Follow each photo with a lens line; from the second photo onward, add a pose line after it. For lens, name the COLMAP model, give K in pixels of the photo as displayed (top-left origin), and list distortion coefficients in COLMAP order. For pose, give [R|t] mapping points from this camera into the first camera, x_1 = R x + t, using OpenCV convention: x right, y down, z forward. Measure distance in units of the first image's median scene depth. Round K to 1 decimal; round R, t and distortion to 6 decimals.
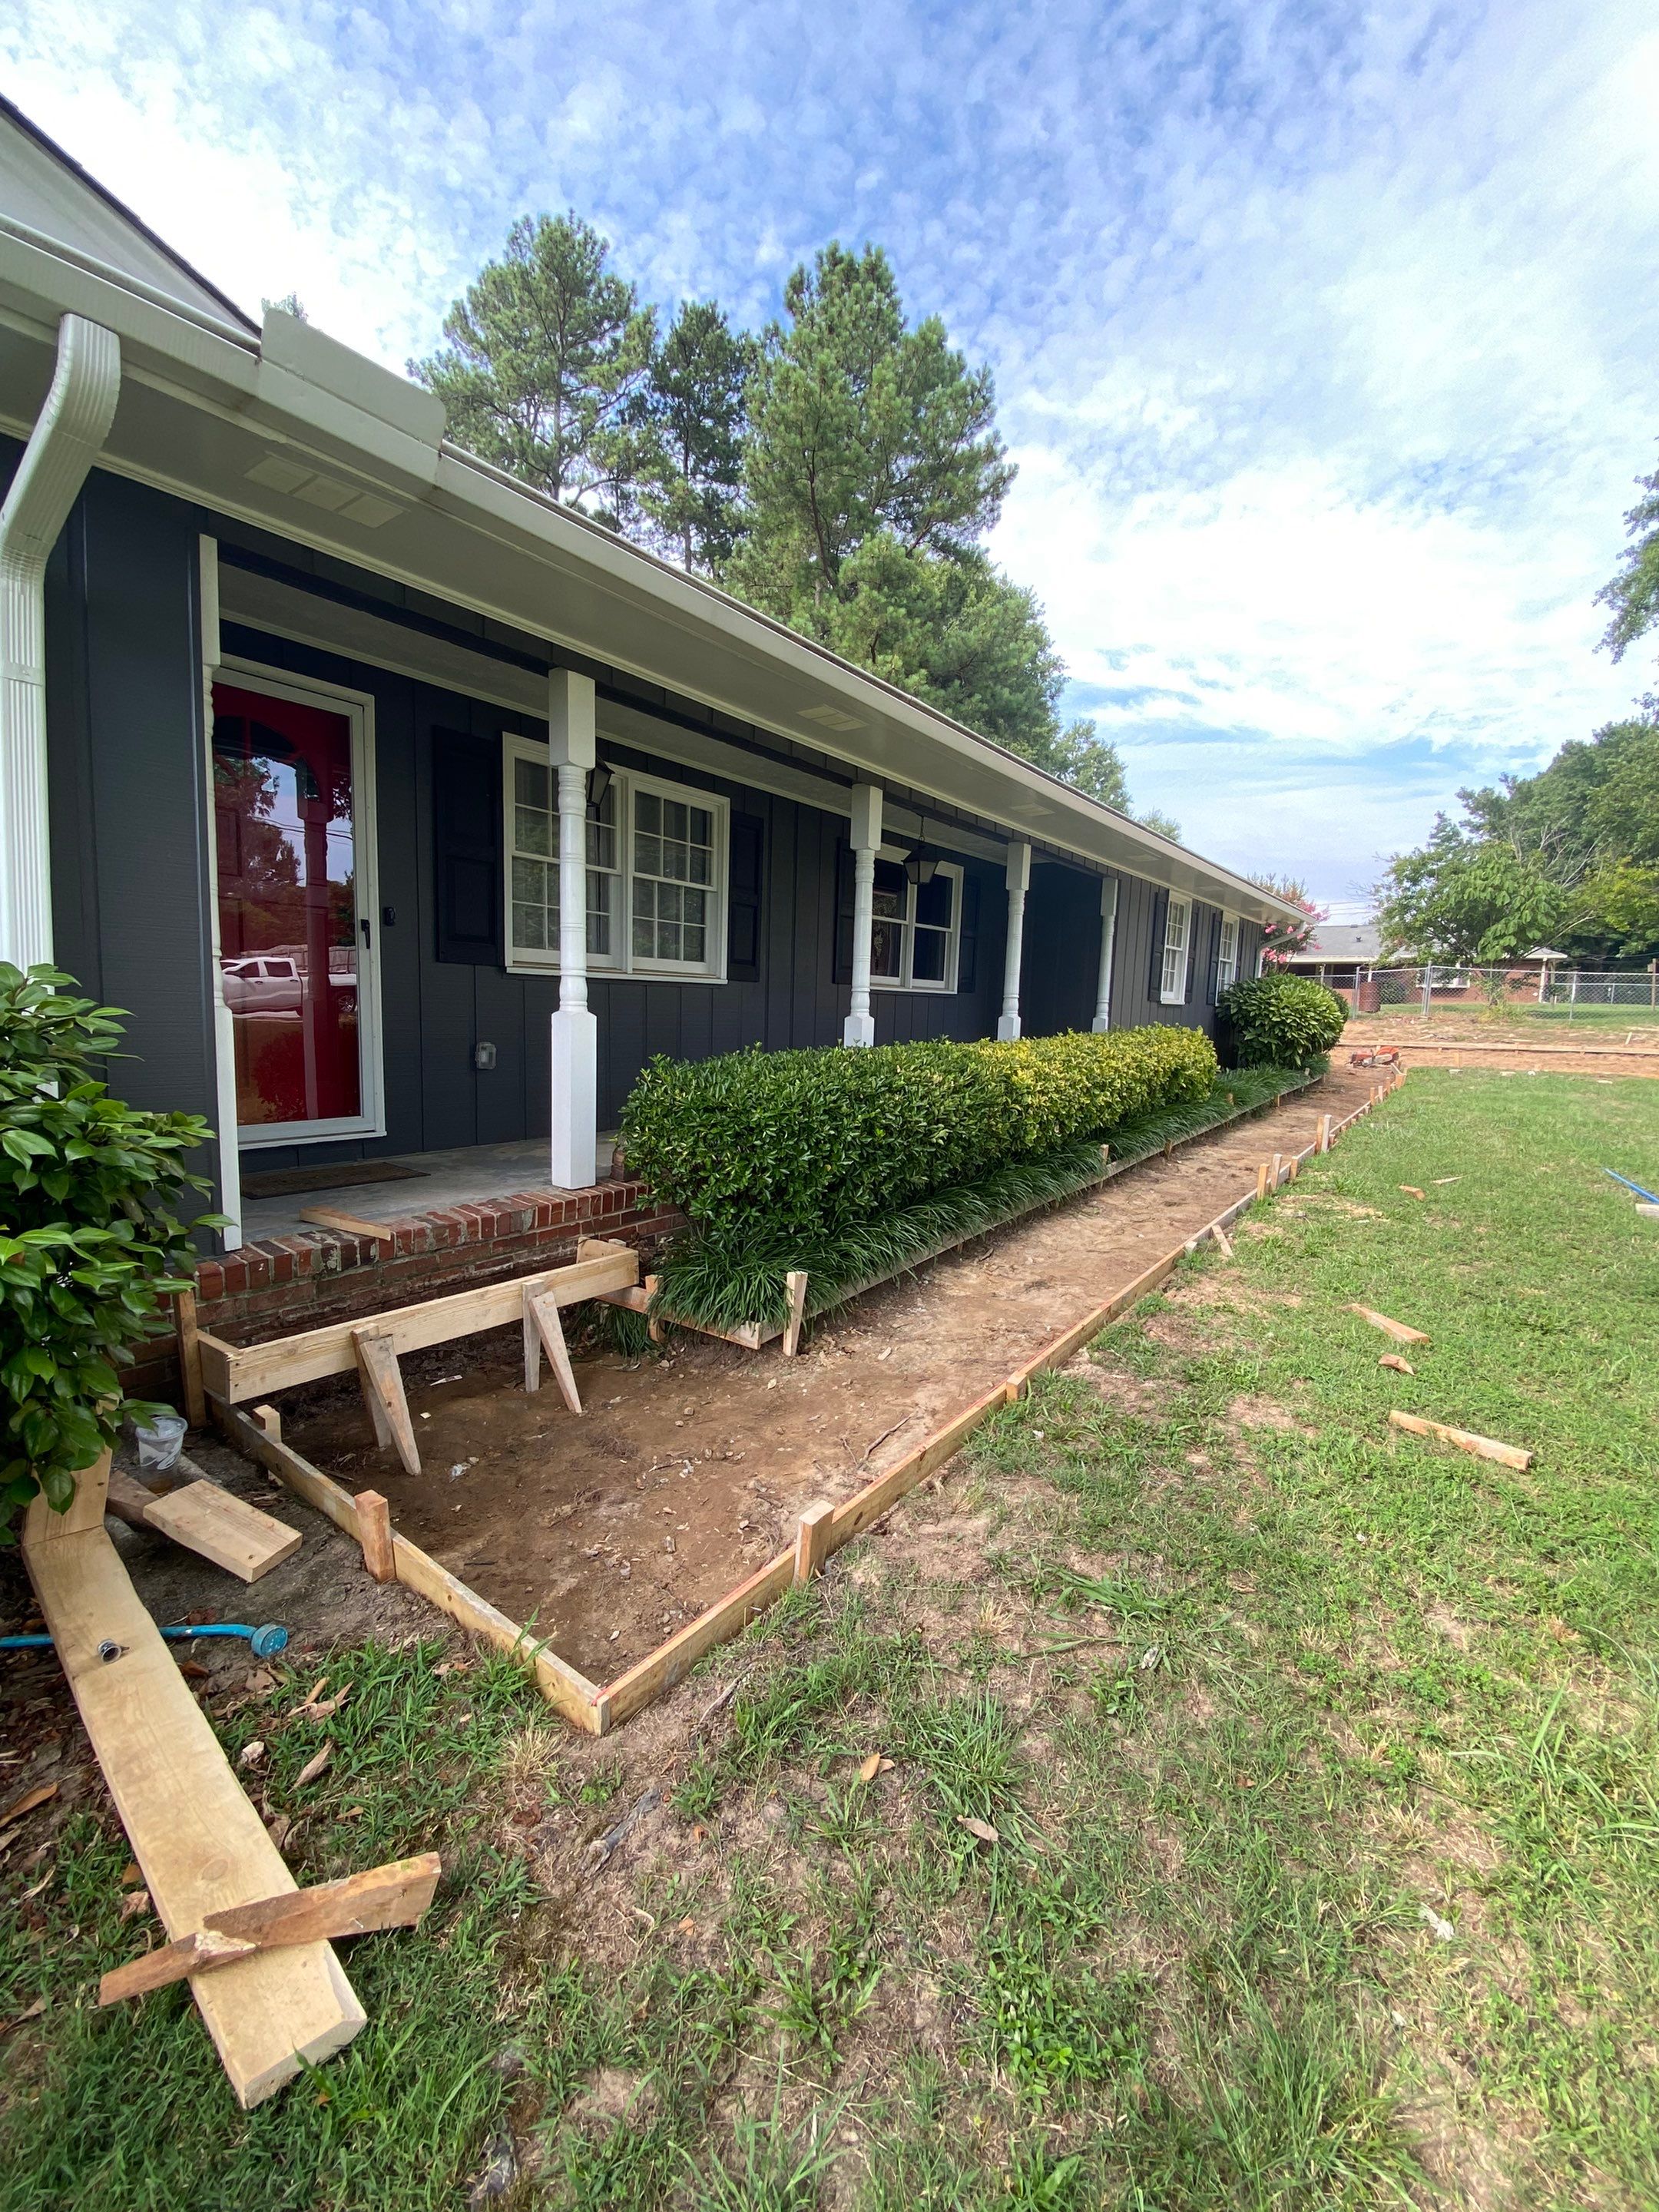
lens RADIAL K [[889.4, 0, 829.5], [0, 889.4, 1106.0], [0, 0, 1]] dist [0.057679, -0.041774]
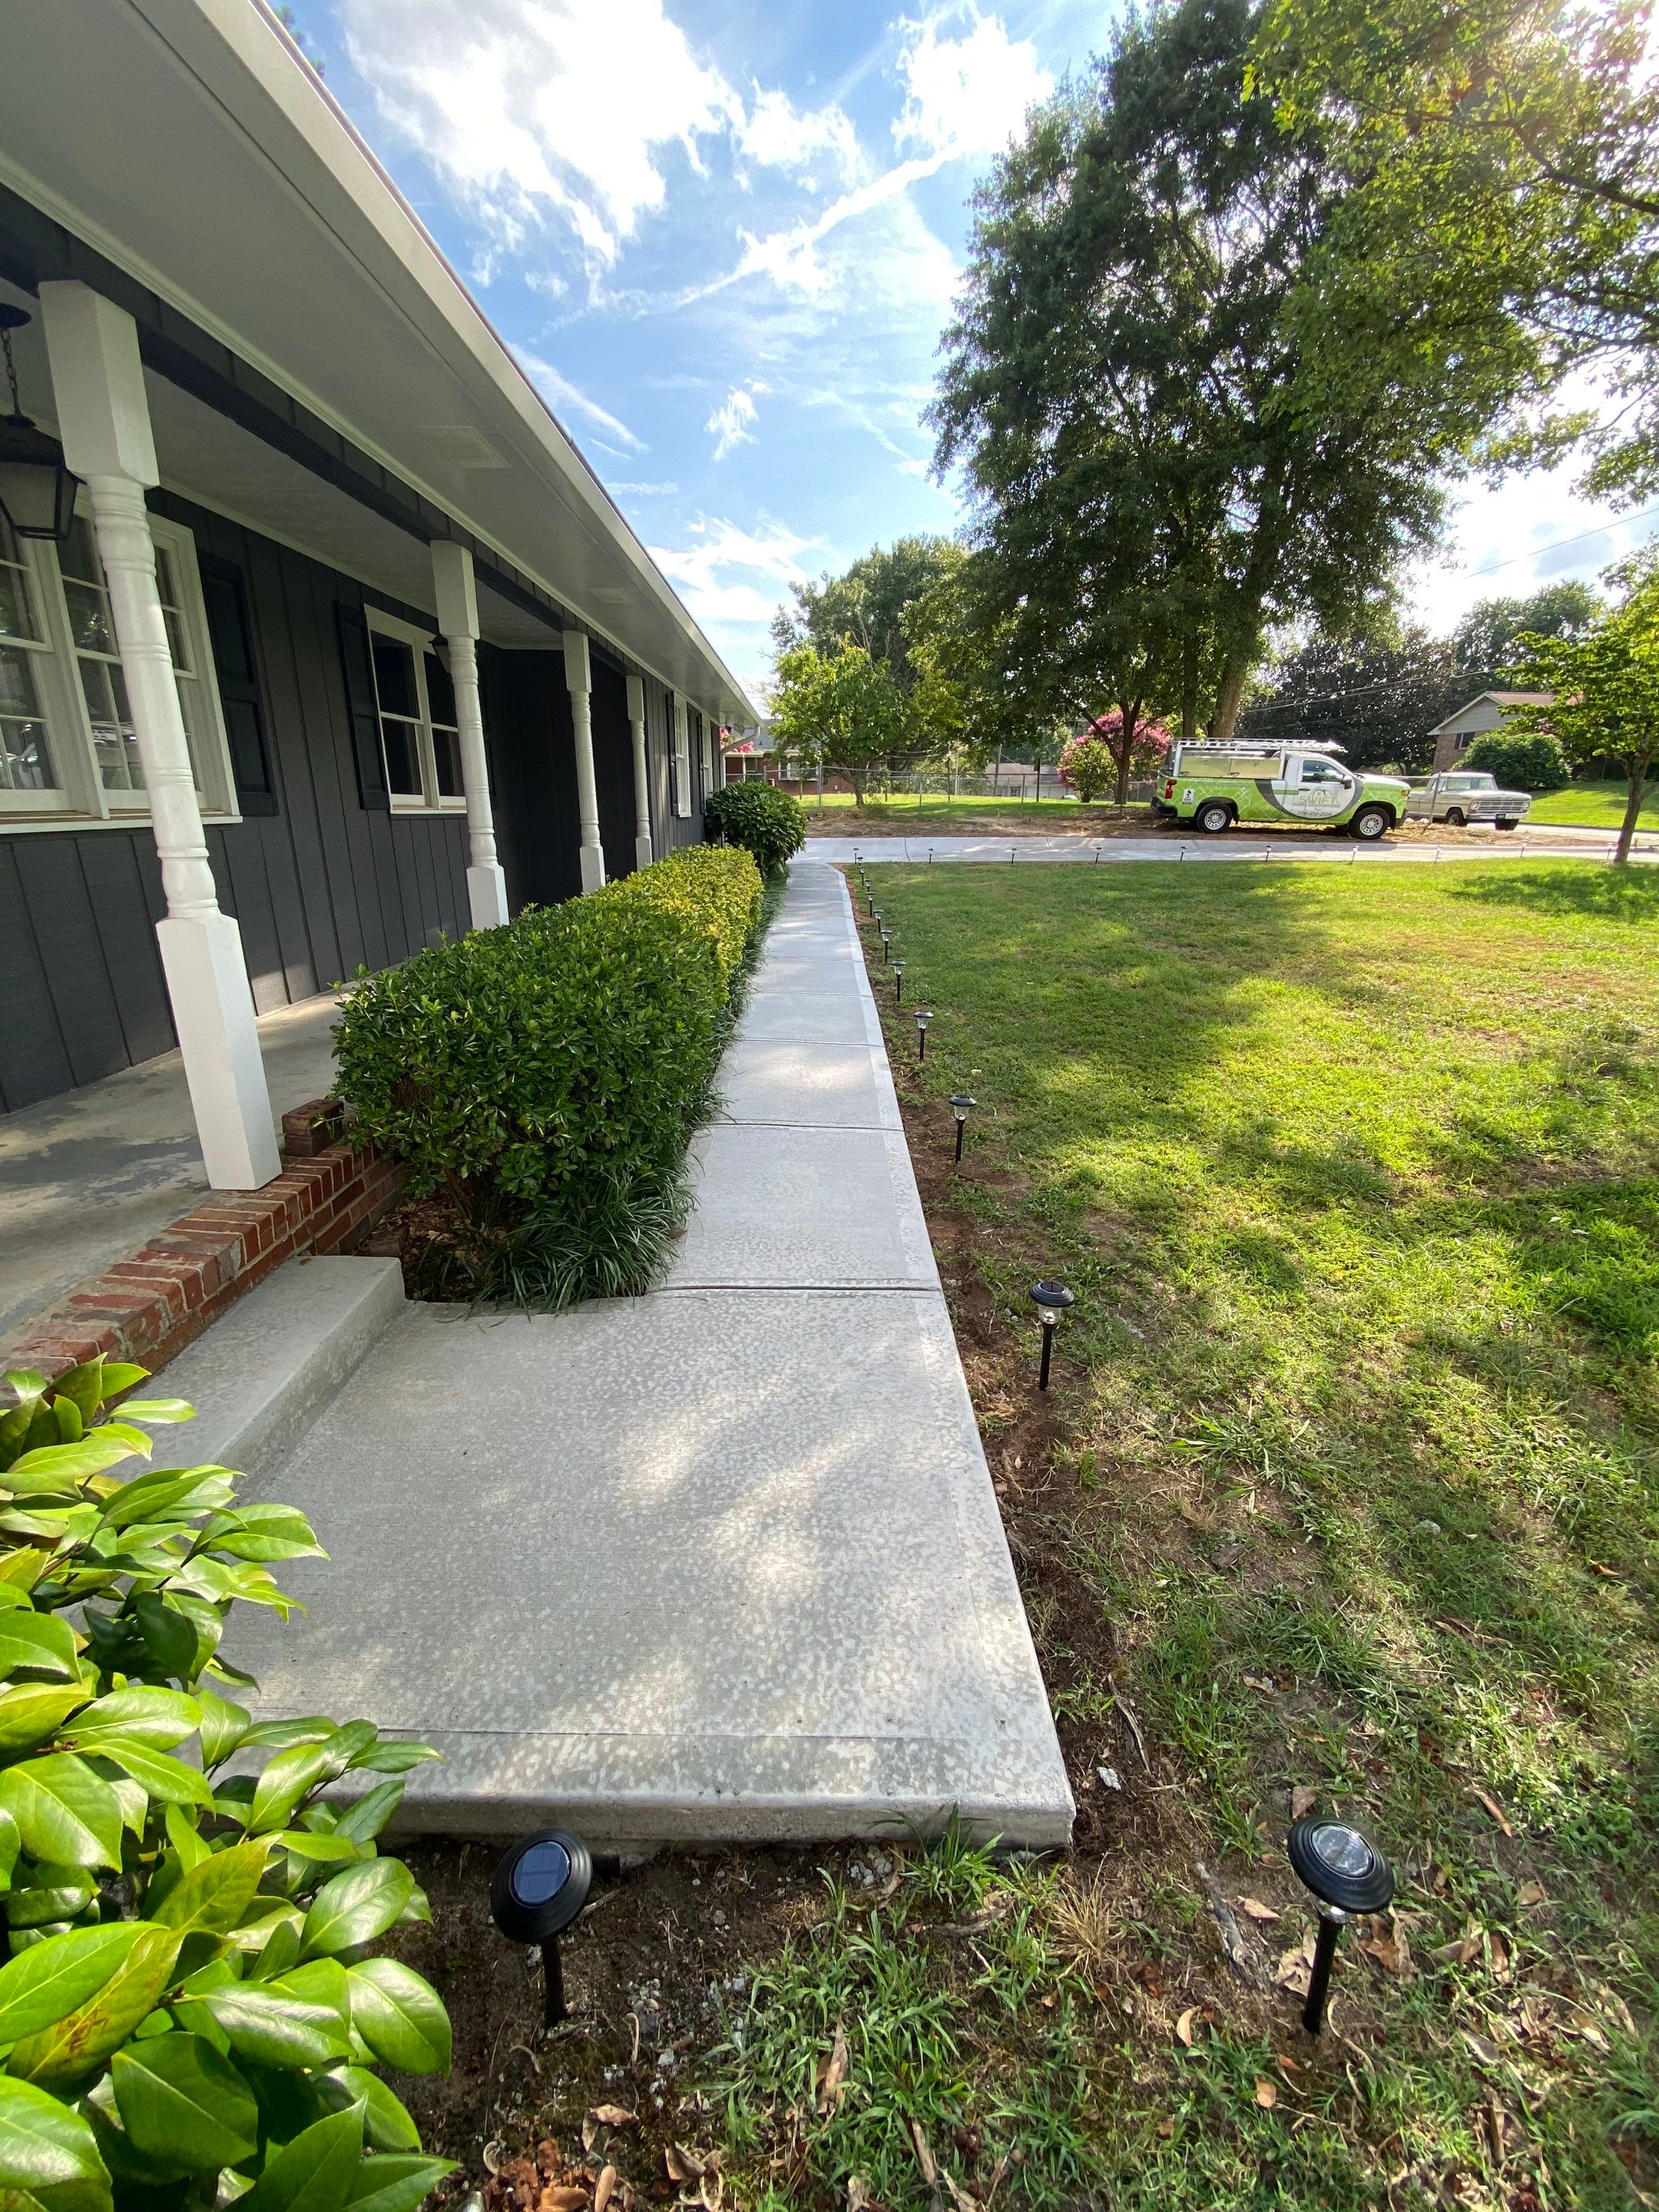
lens RADIAL K [[895.2, 0, 826.4], [0, 895.2, 1100.0], [0, 0, 1]] dist [0.035673, -0.028509]
pose [[0.796595, -0.206482, 0.568156, -0.331197], [0.080396, 0.967695, 0.238963, -0.100562], [-0.599143, -0.144680, 0.787461, 0.235417]]
